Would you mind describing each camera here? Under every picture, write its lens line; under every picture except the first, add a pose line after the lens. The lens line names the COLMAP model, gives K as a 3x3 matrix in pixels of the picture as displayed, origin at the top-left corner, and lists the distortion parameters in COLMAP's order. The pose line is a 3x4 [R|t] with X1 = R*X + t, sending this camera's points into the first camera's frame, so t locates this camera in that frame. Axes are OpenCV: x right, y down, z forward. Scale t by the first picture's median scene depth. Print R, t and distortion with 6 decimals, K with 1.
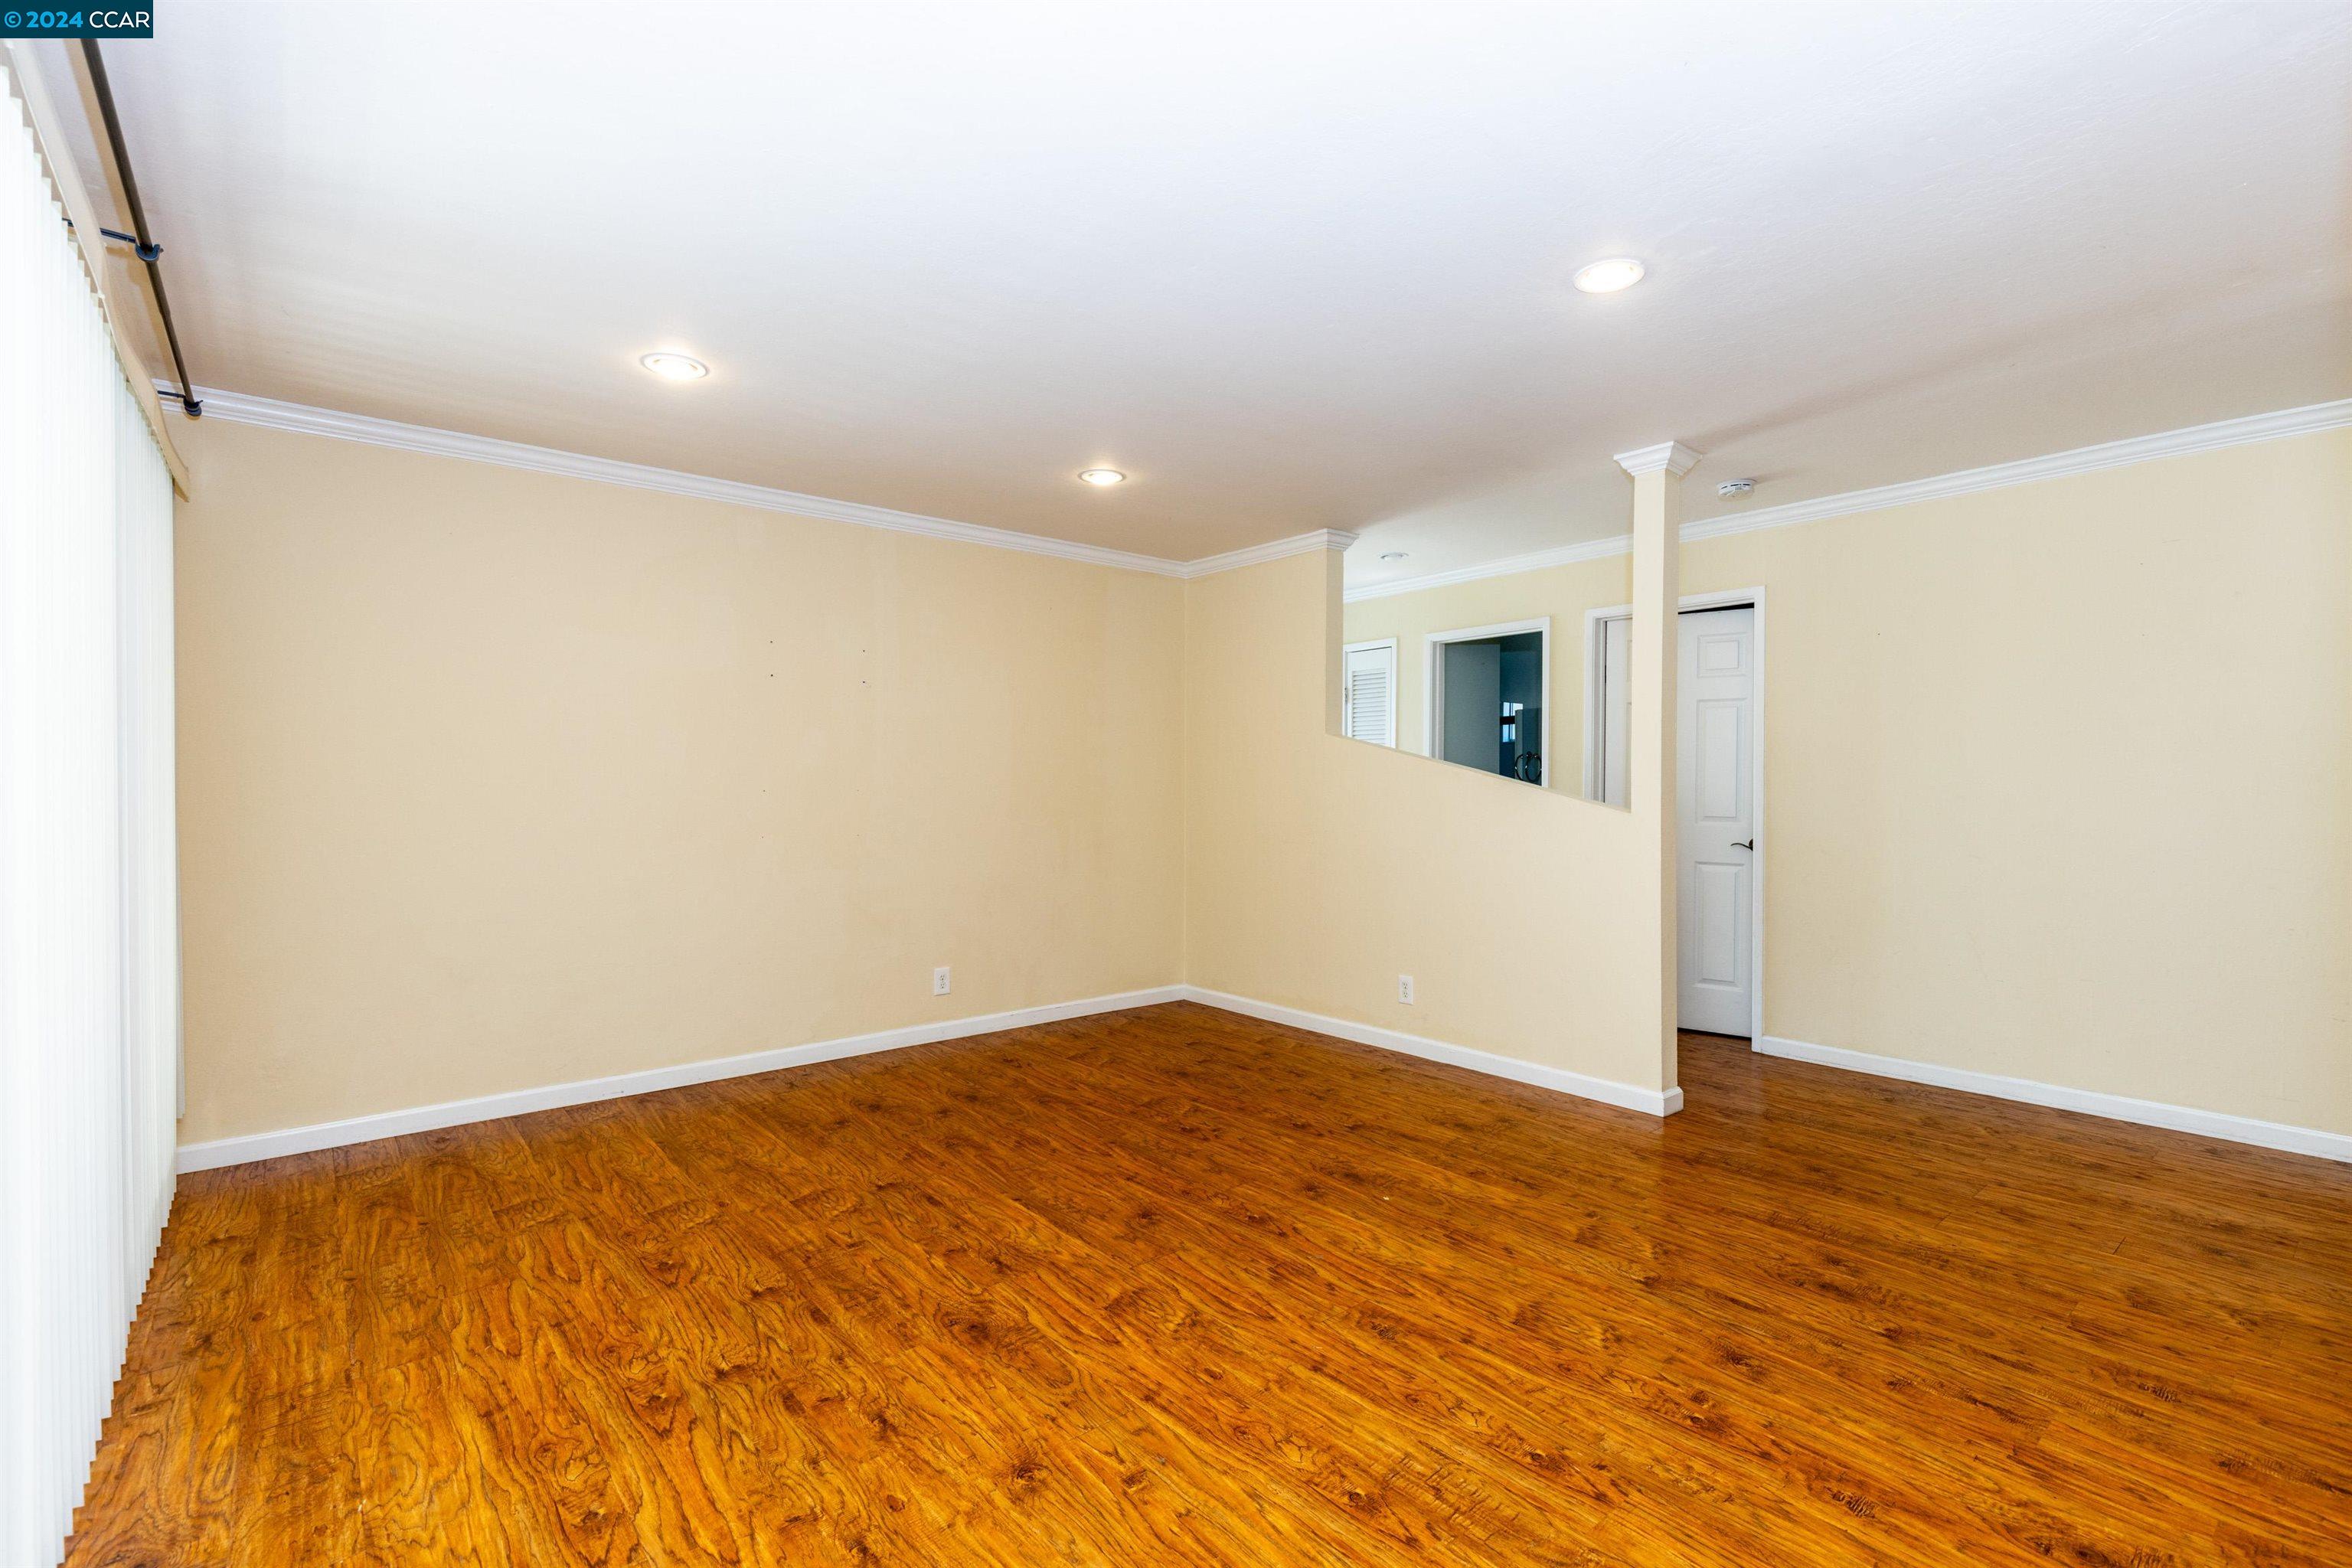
lens RADIAL K [[1050.5, 0, 1194.6], [0, 1050.5, 786.9], [0, 0, 1]] dist [0.008043, -0.002523]
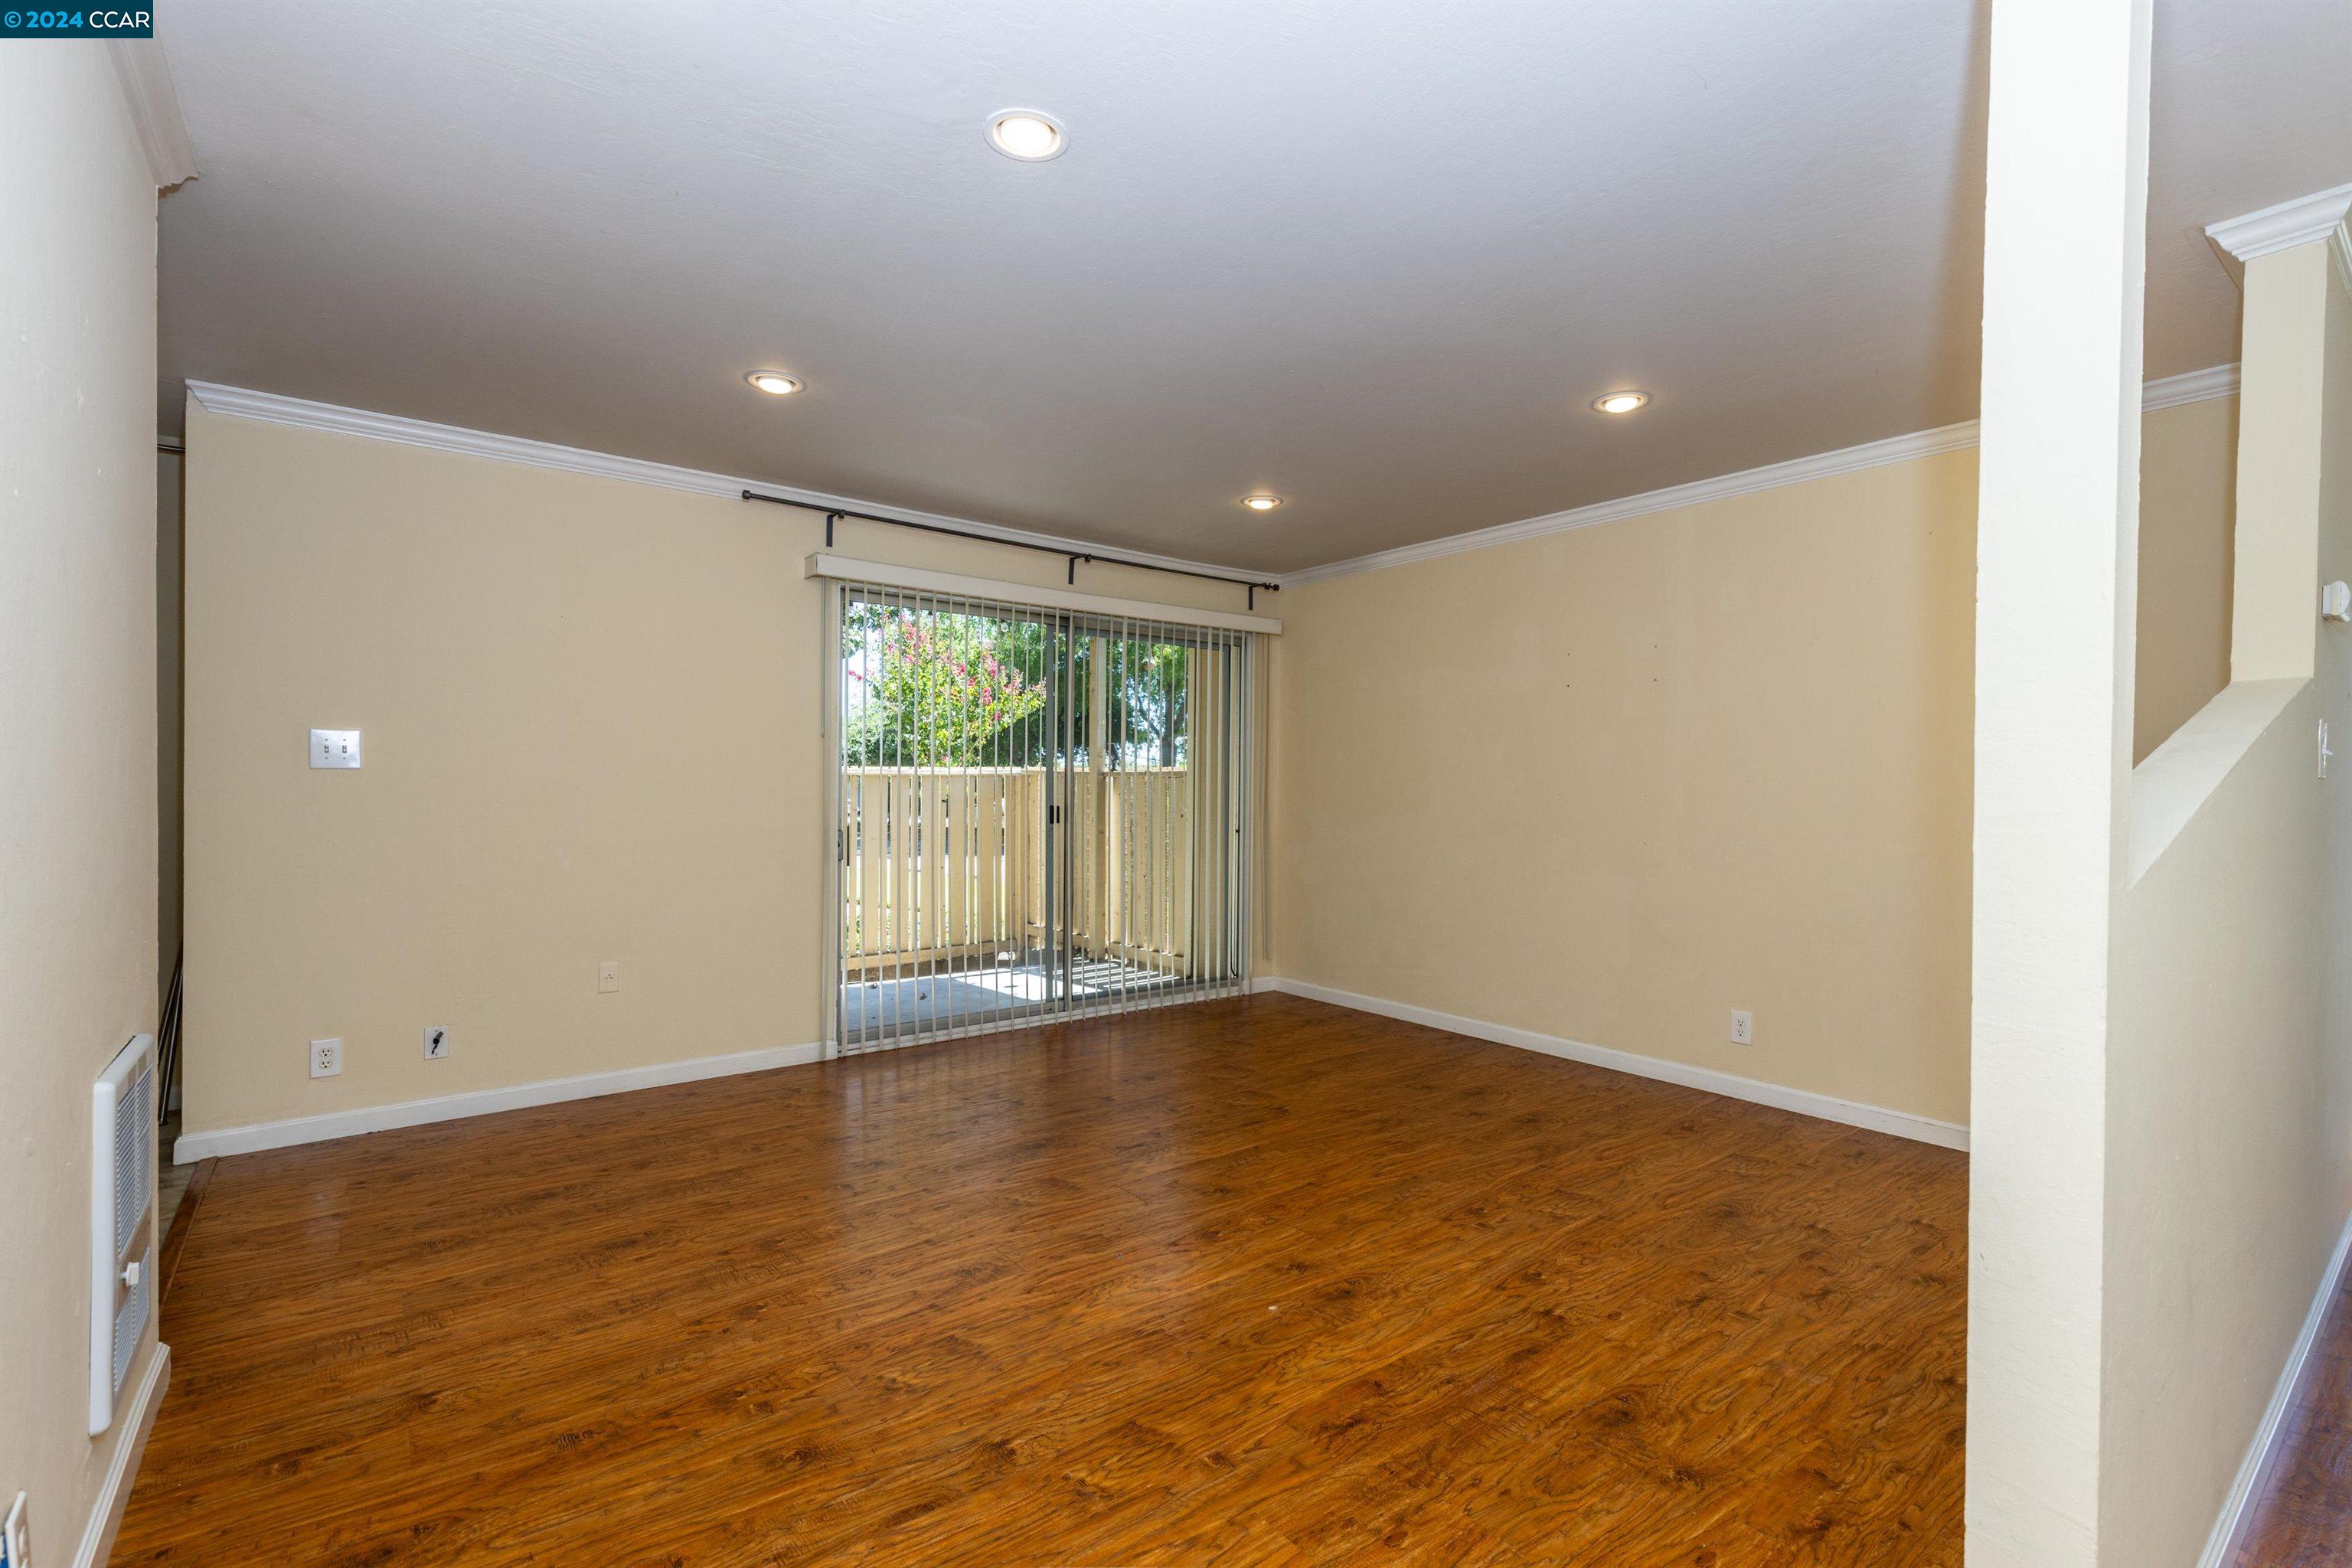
lens RADIAL K [[1049.3, 0, 1193.6], [0, 1049.3, 789.7], [0, 0, 1]] dist [0.009023, -0.001510]
pose [[-0.031097, 0.004778, -0.999505, 1.103683], [-0.010706, 0.999930, 0.005114, -0.003595], [0.999459, 0.010860, -0.031043, 1.087344]]
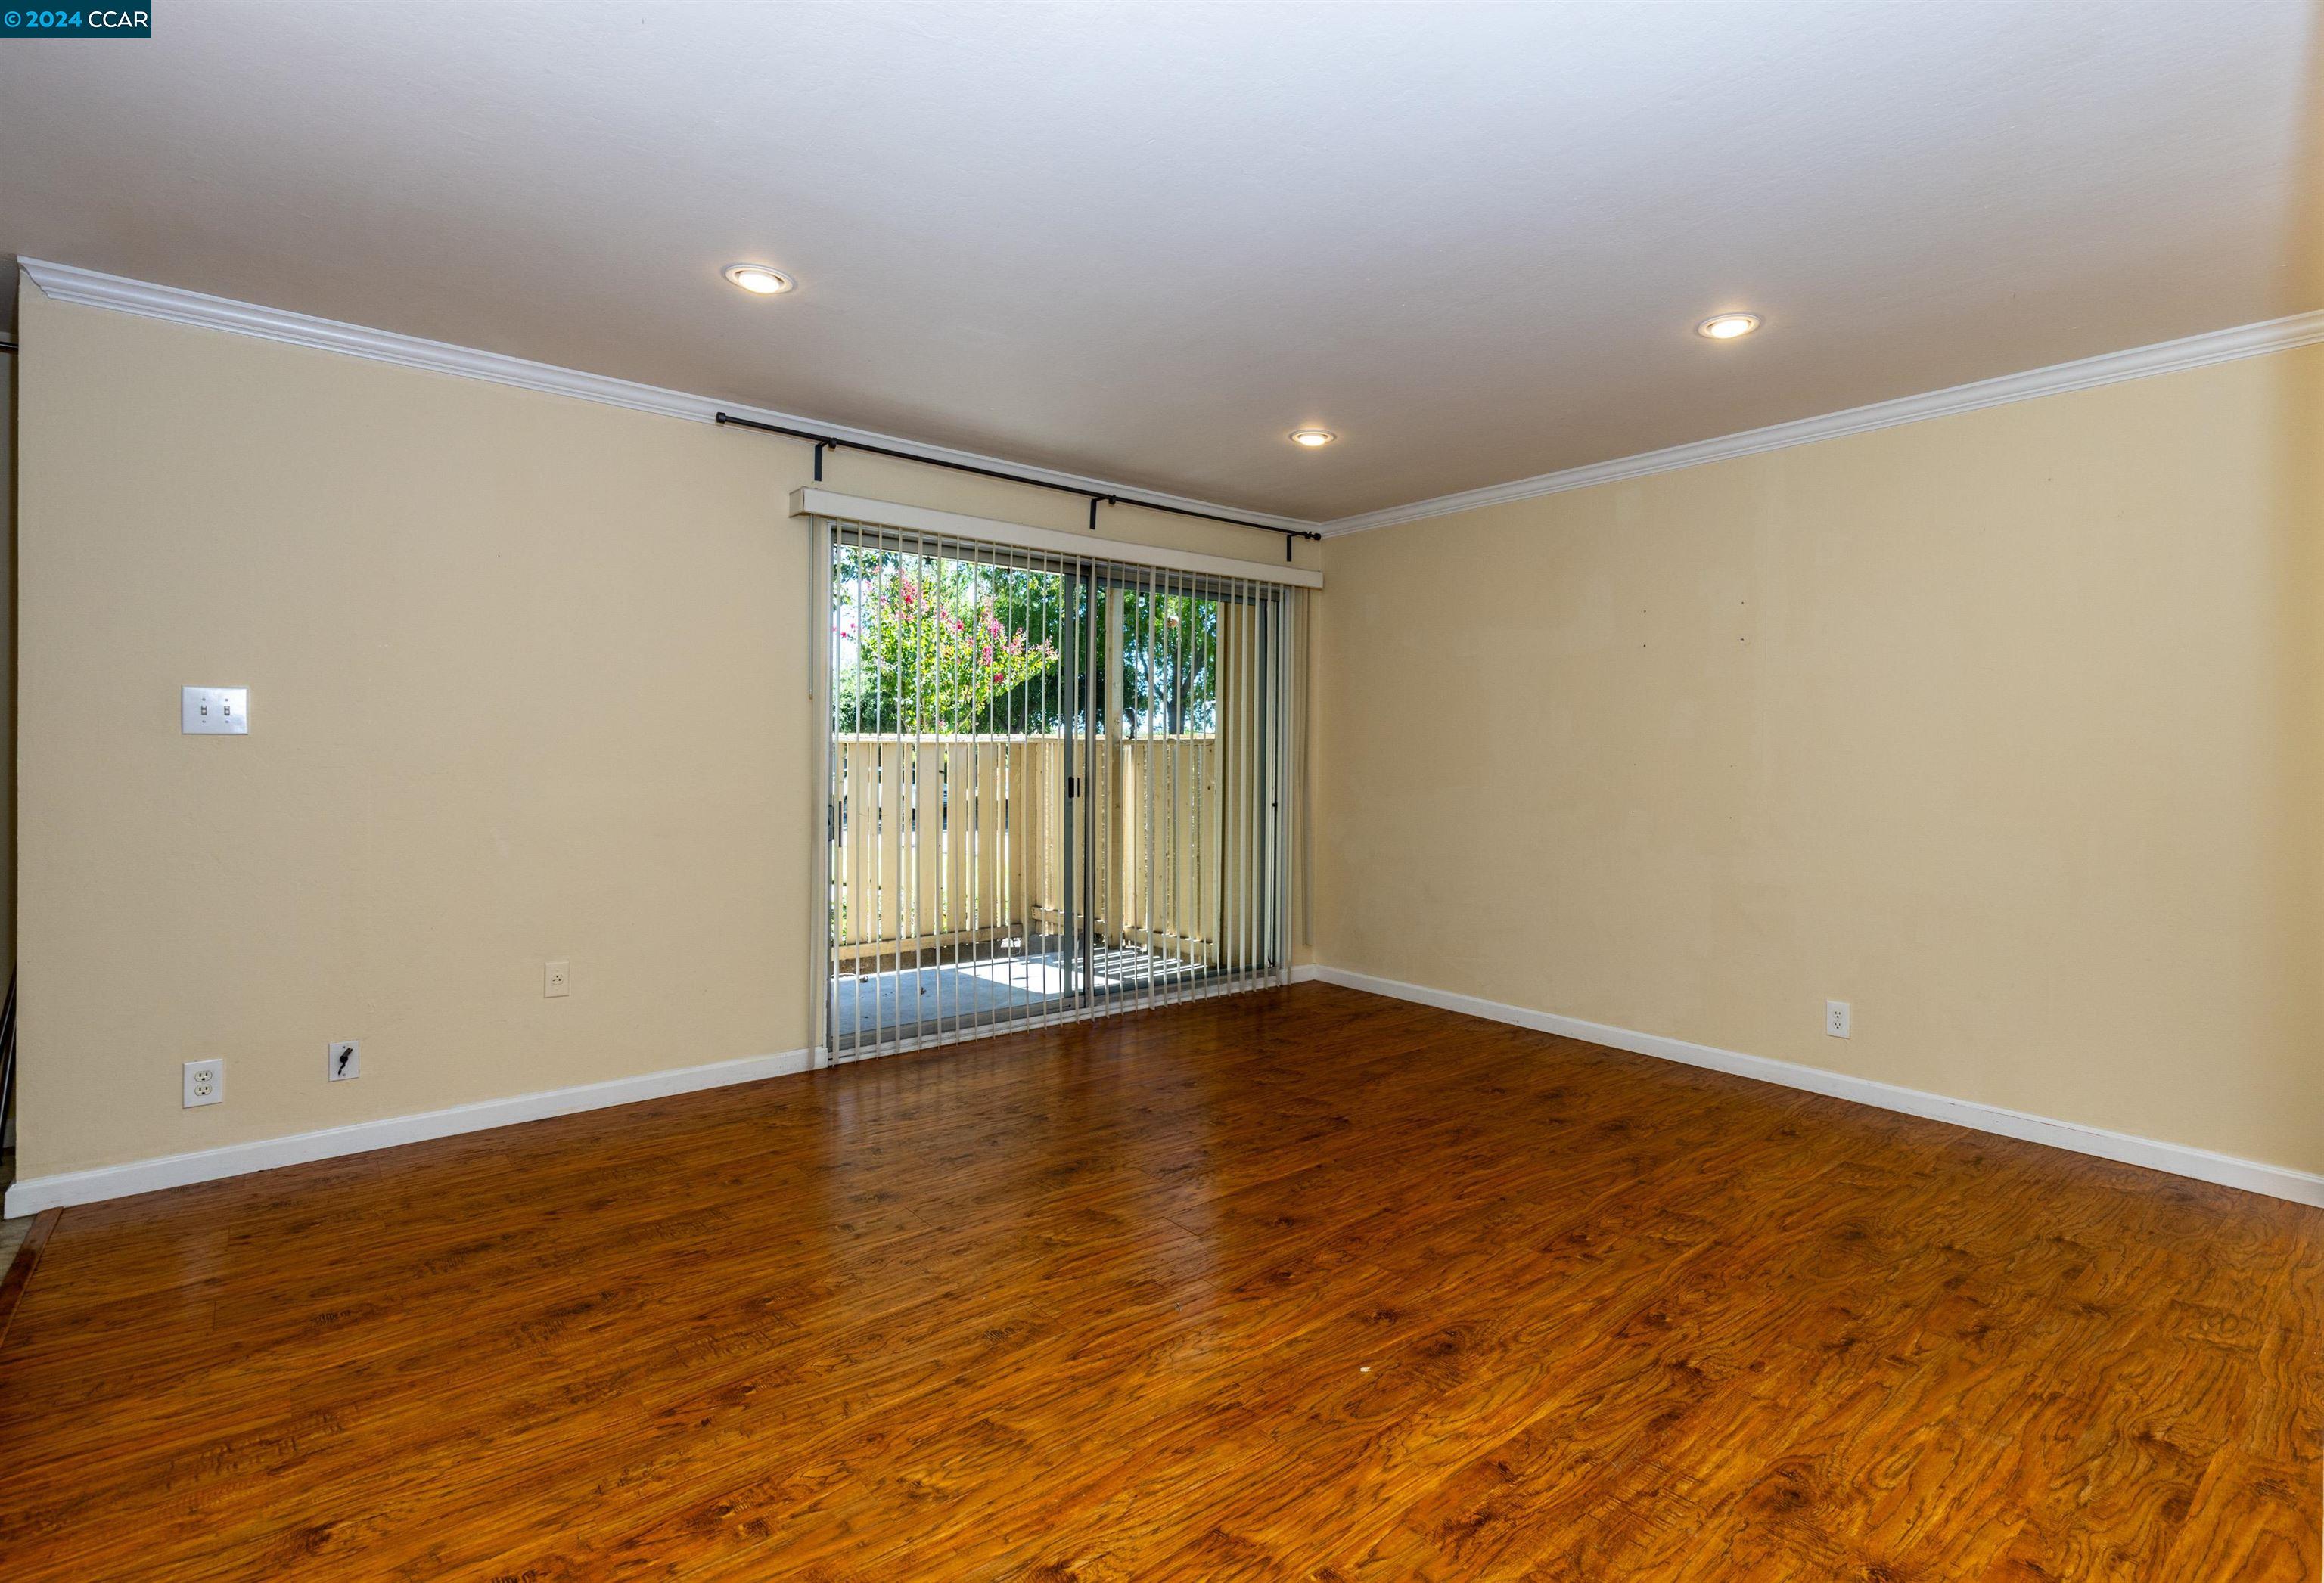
lens RADIAL K [[1110.0, 0, 1265.0], [0, 1110.0, 762.1], [0, 0, 1]] dist [0.005615, -0.000305]
pose [[0.028400, 0.007621, -0.999568, 1.008335], [-0.011455, 0.999908, 0.007298, -0.003528], [0.999531, 0.011243, 0.028485, 1.031033]]
